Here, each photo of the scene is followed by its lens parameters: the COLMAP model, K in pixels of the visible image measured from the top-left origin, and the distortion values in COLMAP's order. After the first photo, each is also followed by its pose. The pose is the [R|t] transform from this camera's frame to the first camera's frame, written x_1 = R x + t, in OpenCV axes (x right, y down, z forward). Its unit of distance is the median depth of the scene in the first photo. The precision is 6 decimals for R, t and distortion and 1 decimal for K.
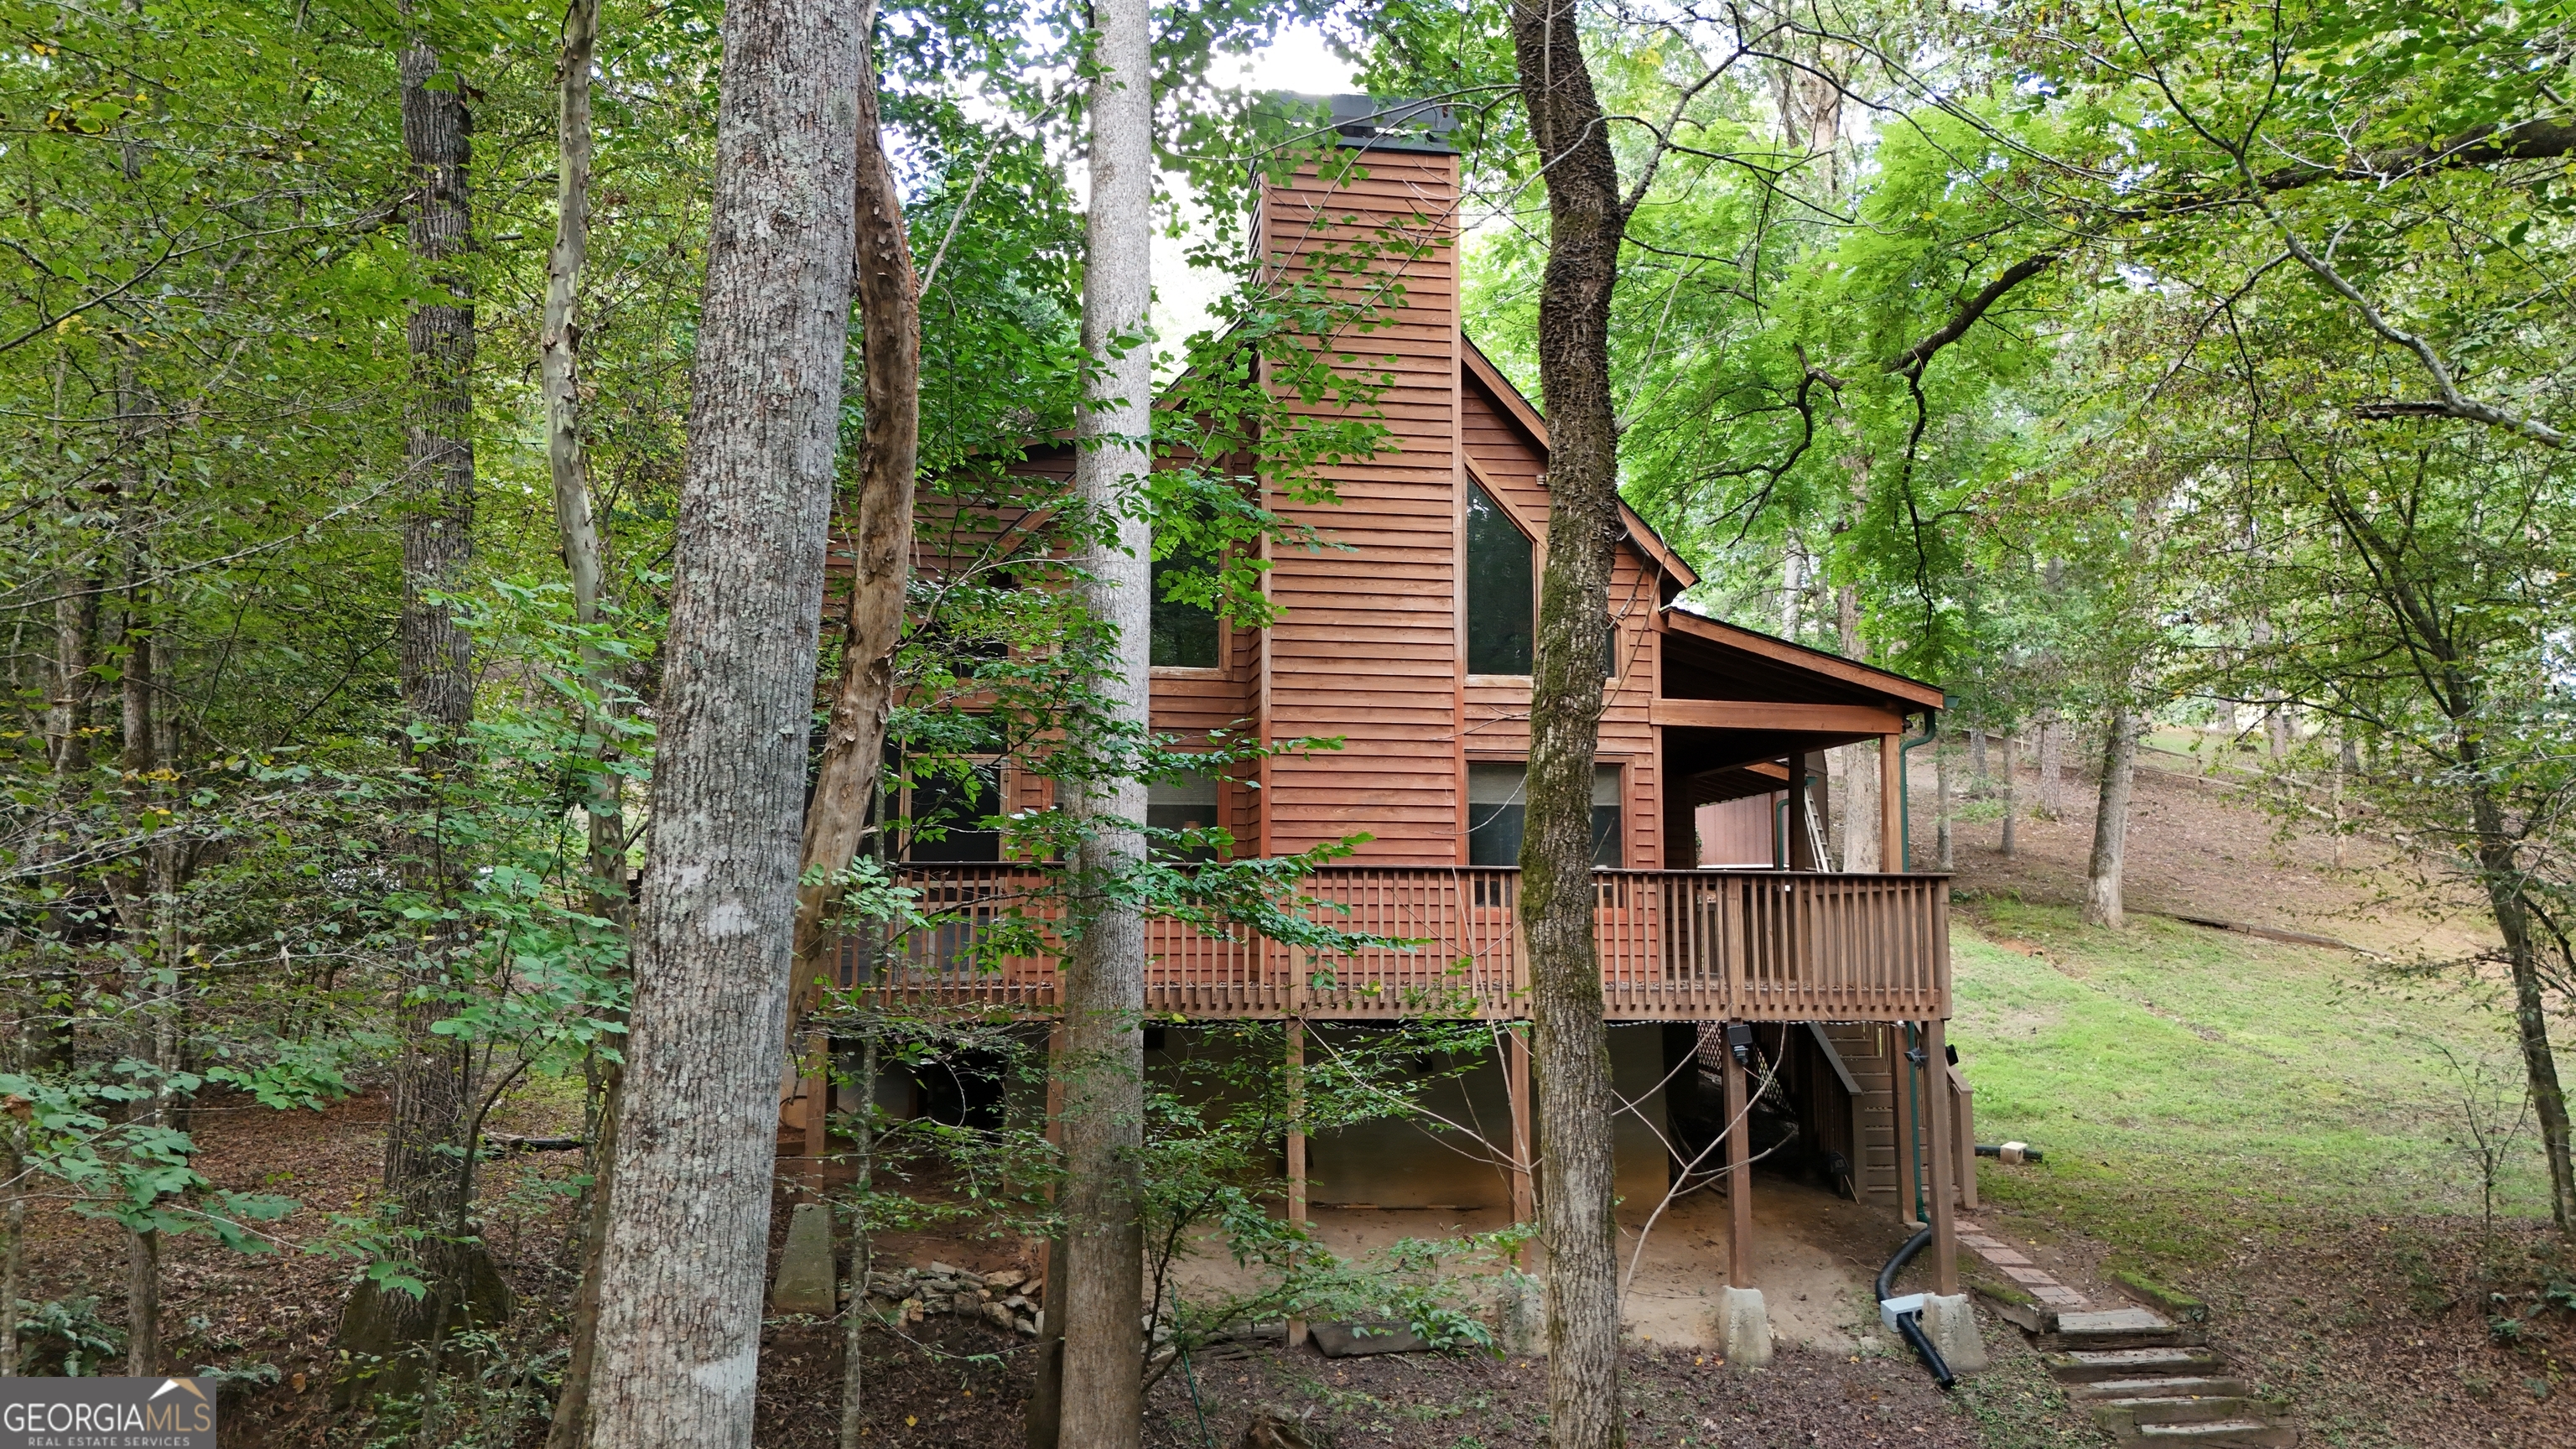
lens RADIAL K [[1962.1, 0, 1315.5], [0, 1962.1, 720.3], [0, 0, 1]] dist [0.046864, -0.034750]
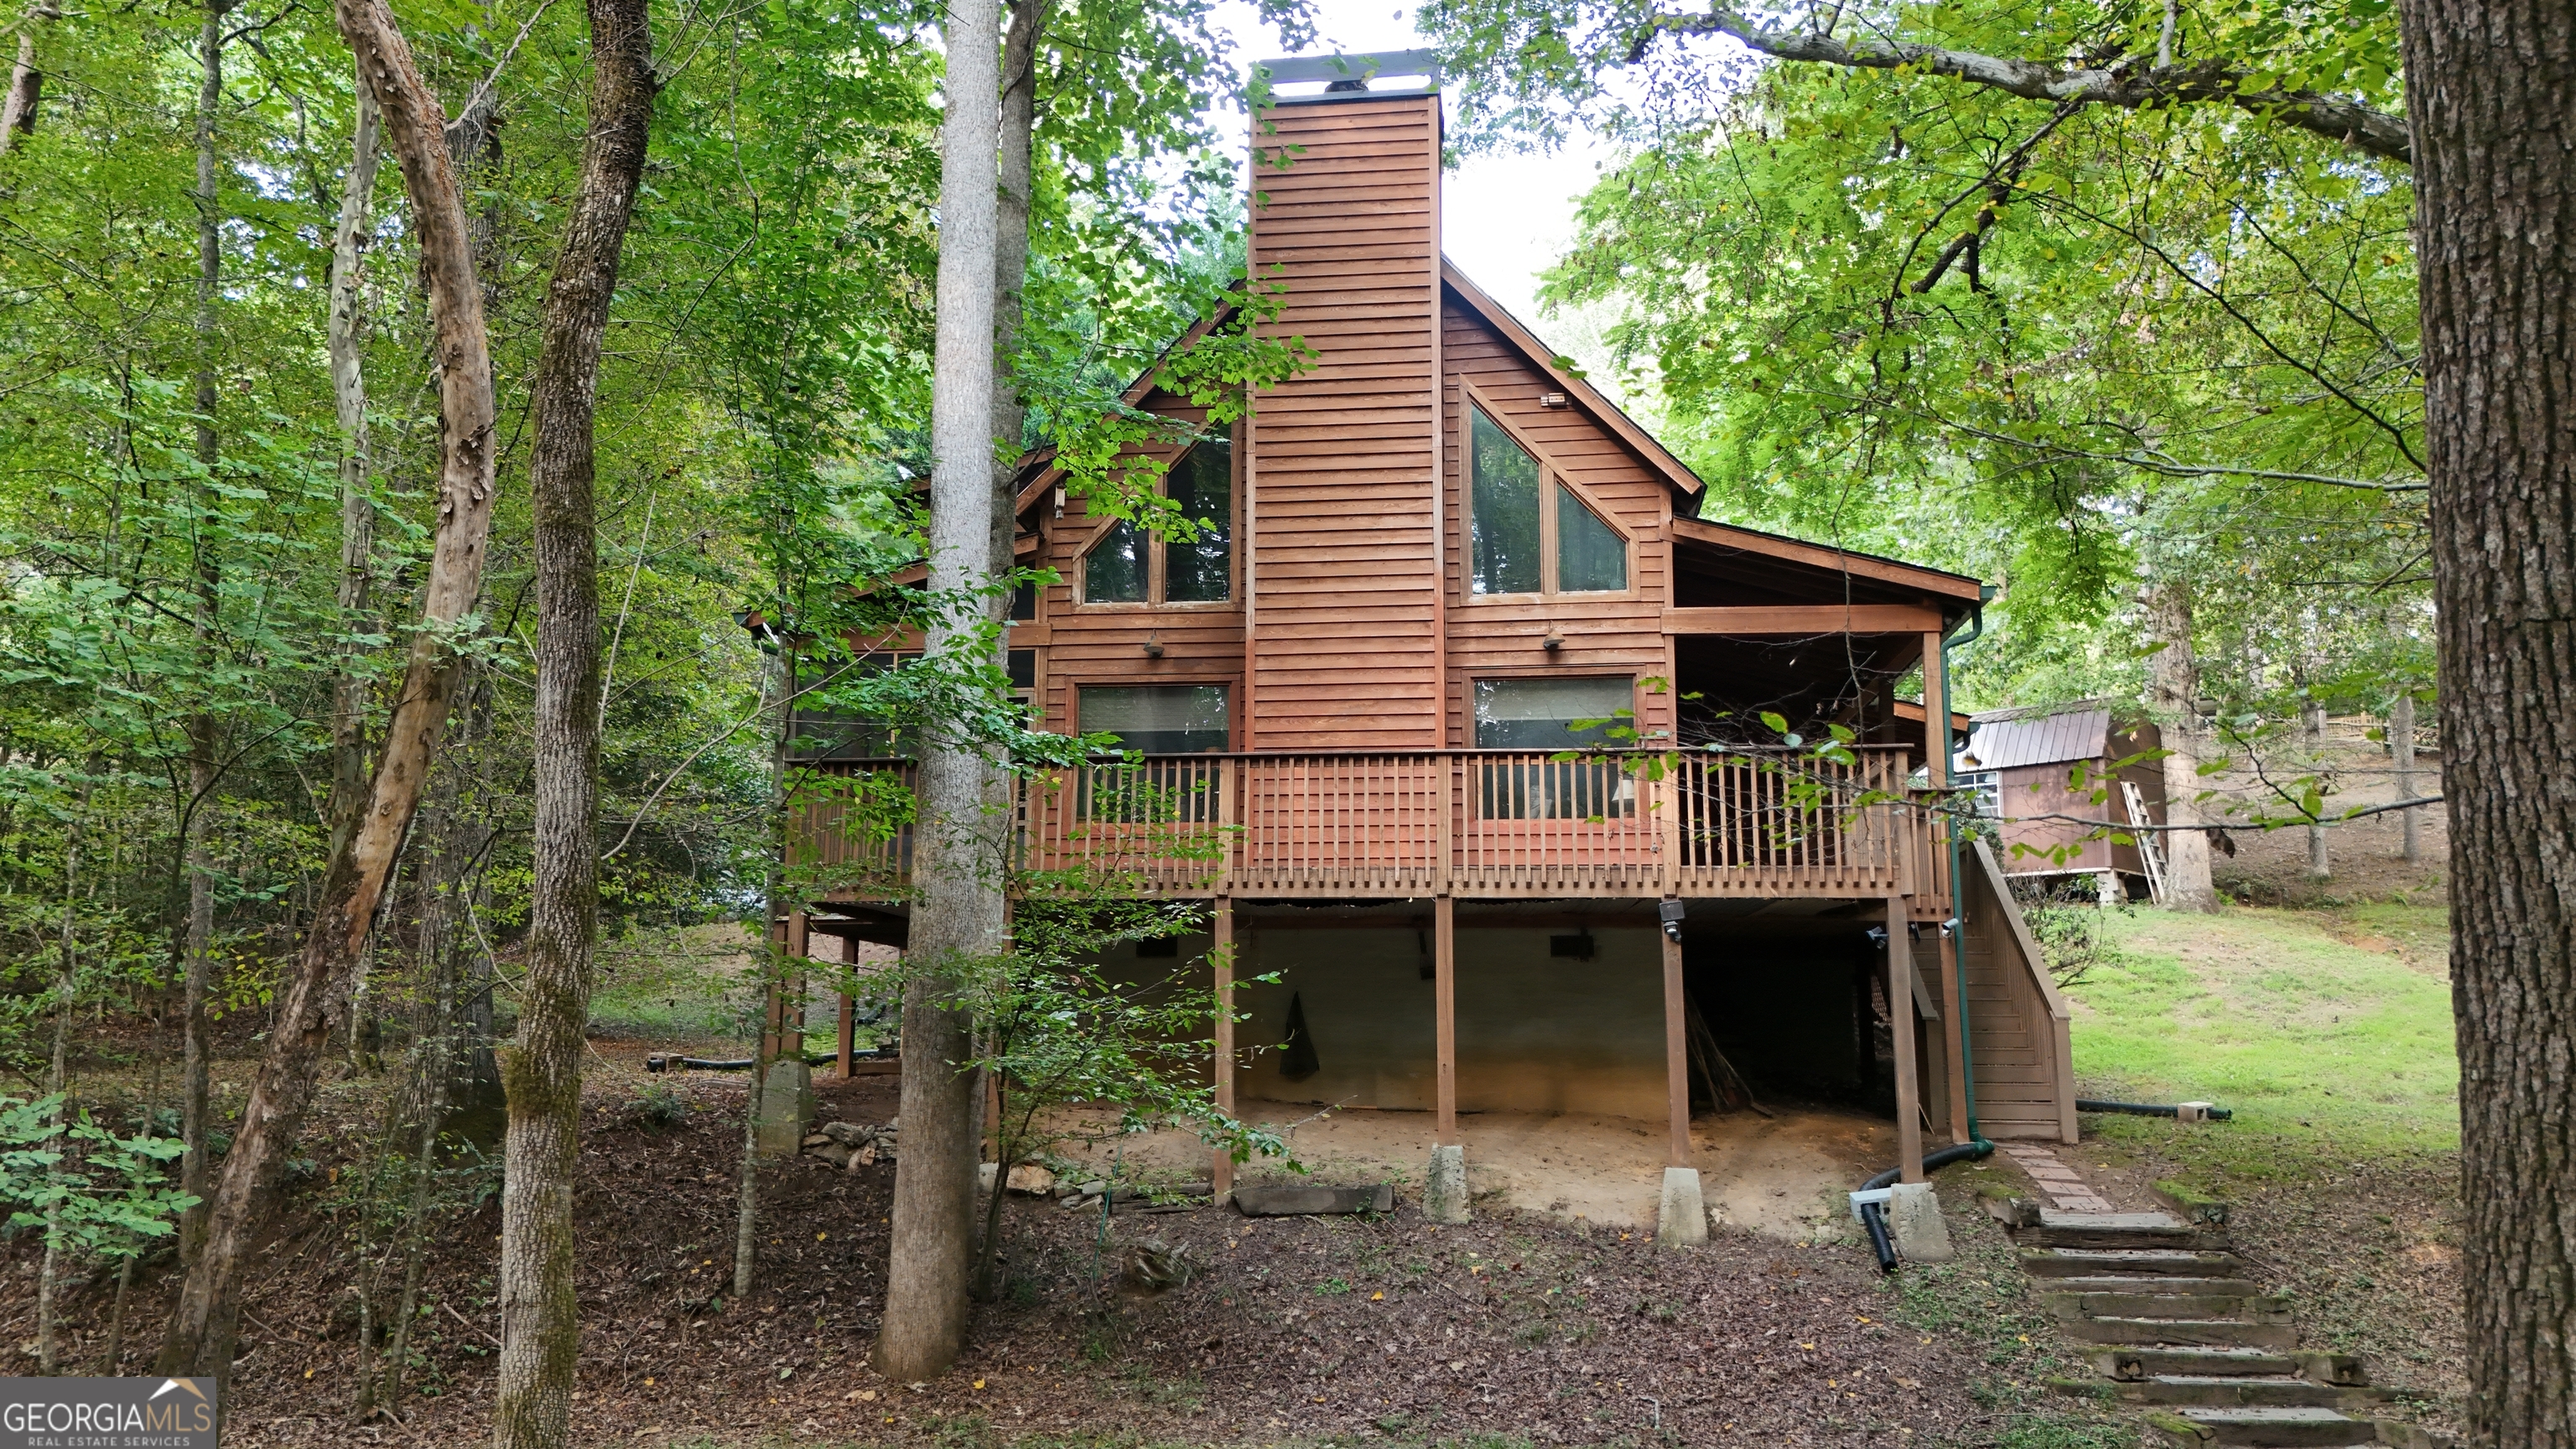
lens RADIAL K [[1962.1, 0, 1287.2], [0, 1962.1, 716.6], [0, 0, 1]] dist [0.046864, -0.034750]
pose [[0.958346, -0.049835, -0.281229, 0.266531], [0.031905, 0.997176, -0.067981, 0.105496], [0.283822, 0.056176, 0.957230, -0.001862]]
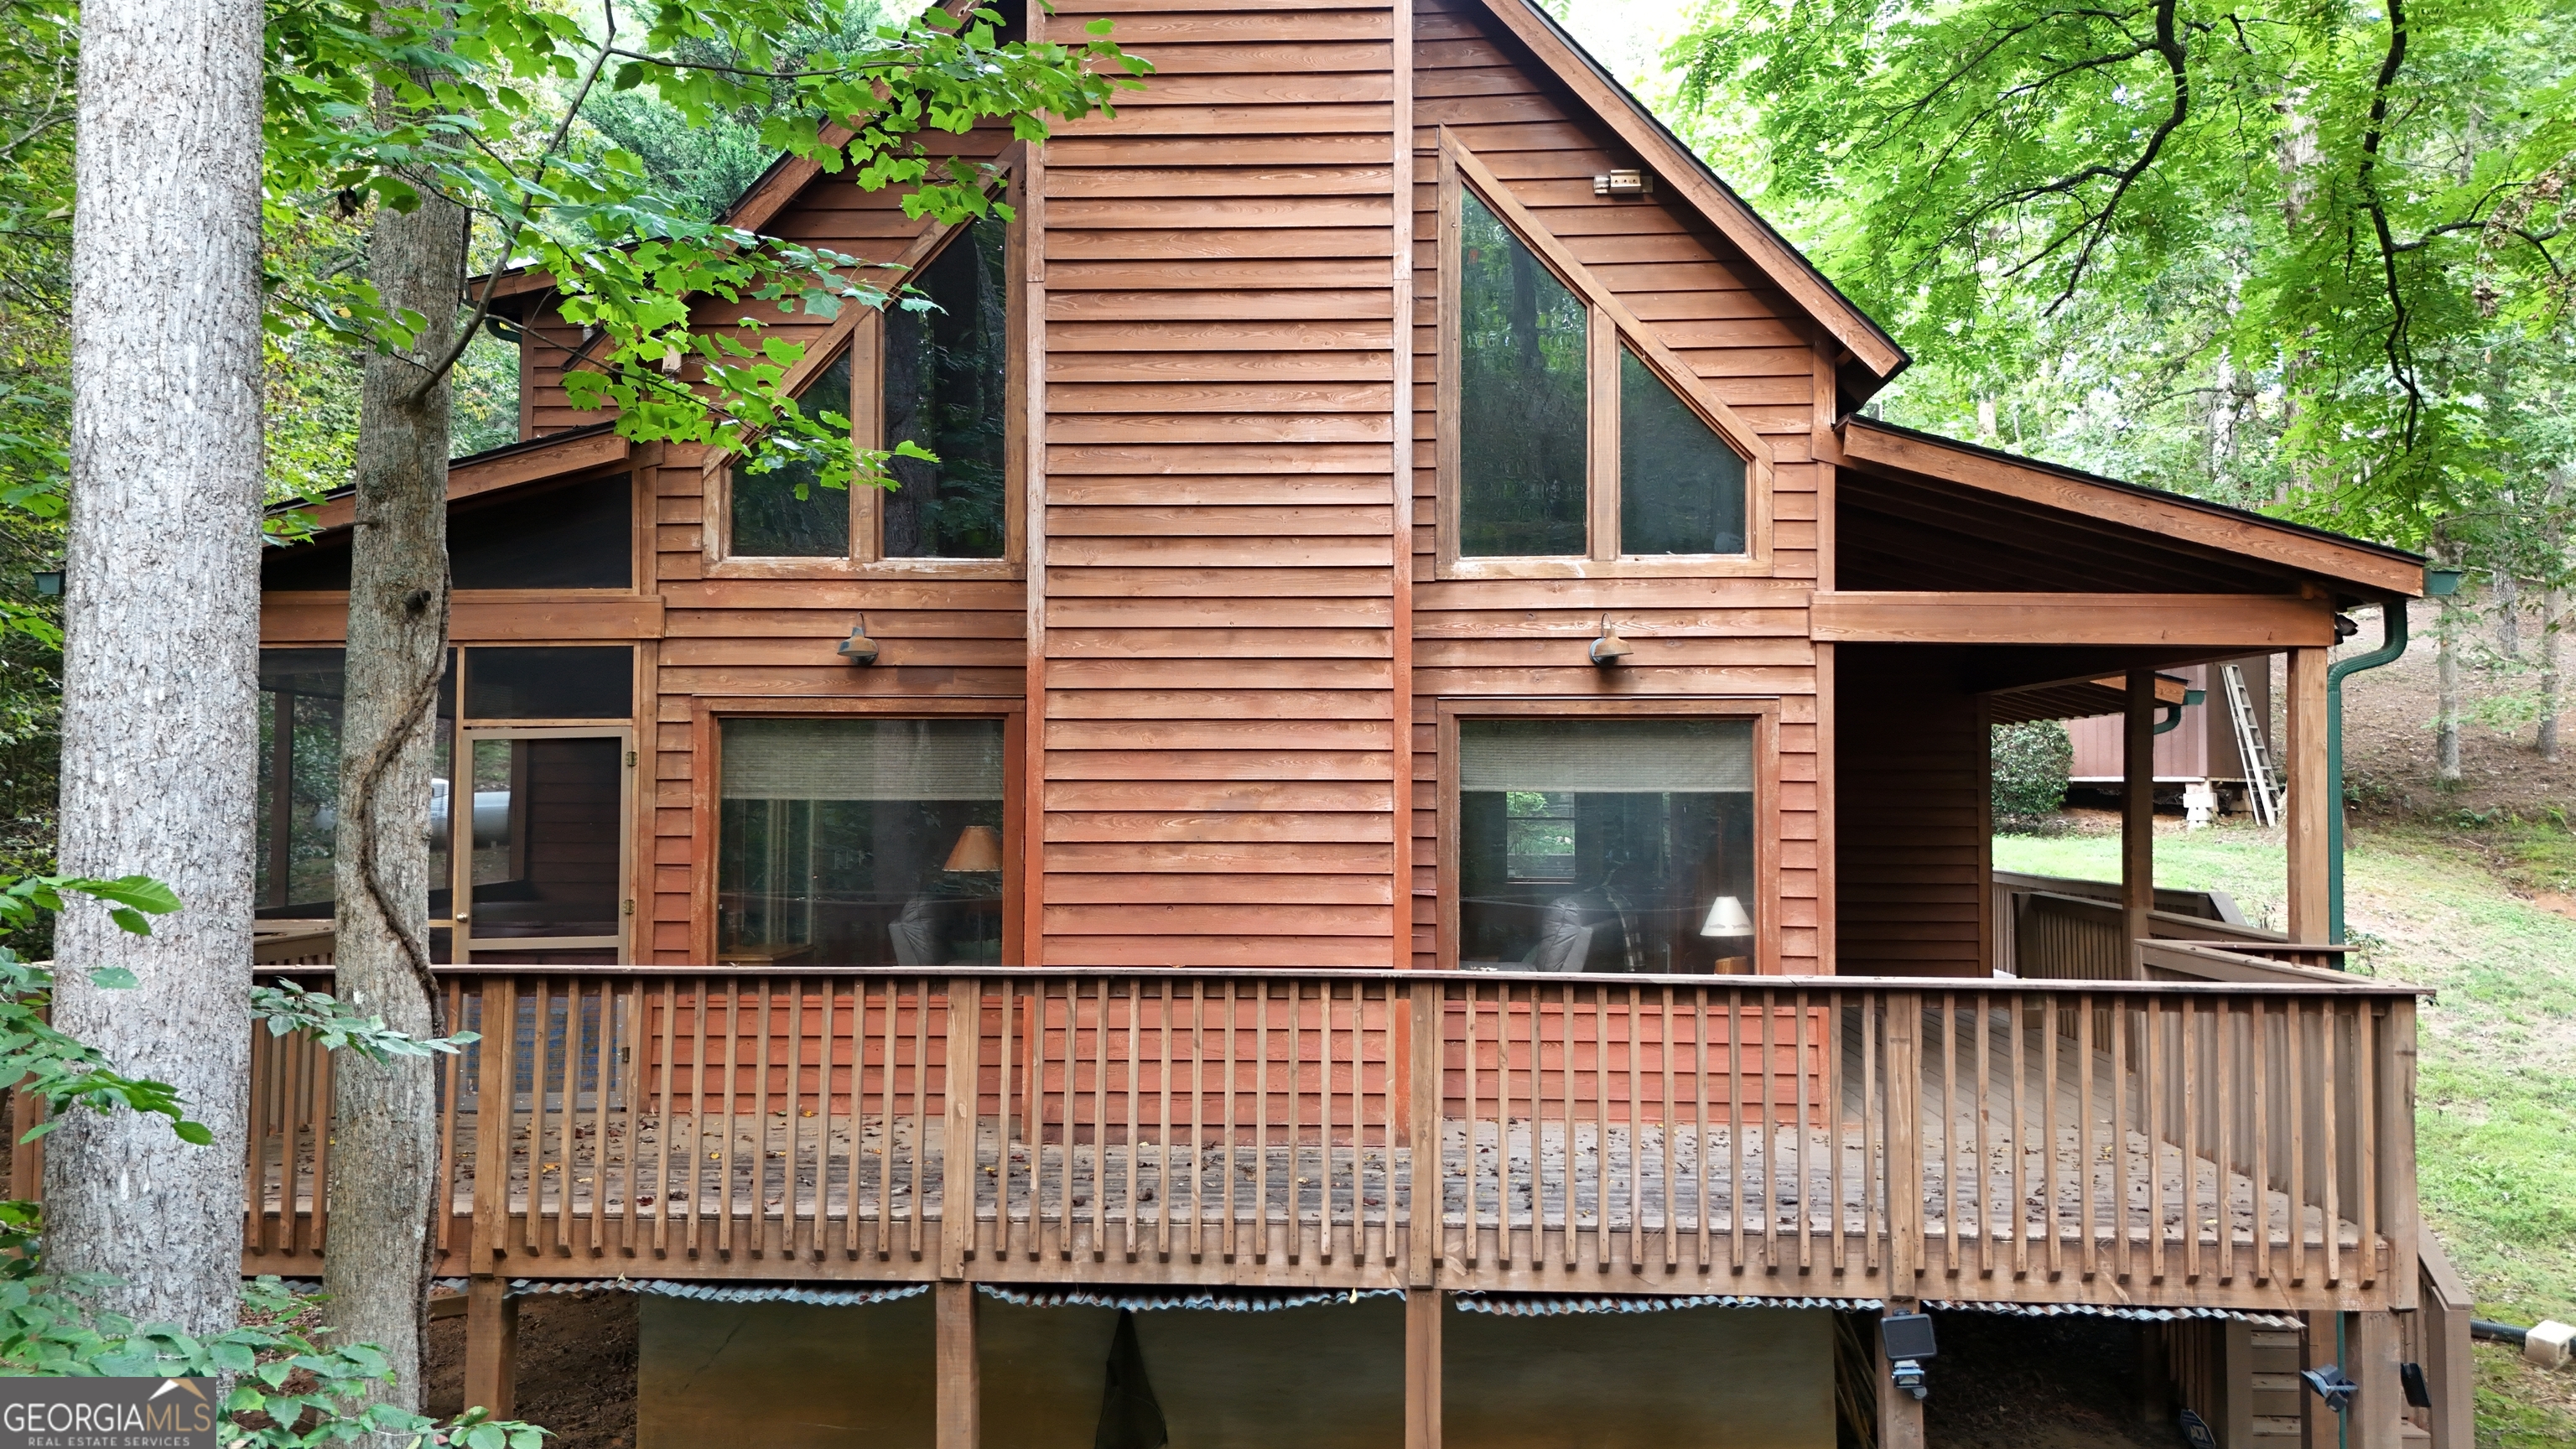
lens RADIAL K [[1962.1, 0, 1306.7], [0, 1962.1, 726.8], [0, 0, 1]] dist [0.046864, -0.034750]
pose [[0.976179, -0.006095, -0.216883, 0.152680], [0.023895, 0.996545, 0.079545, -0.020255], [0.215649, -0.082833, 0.972951, 0.450855]]
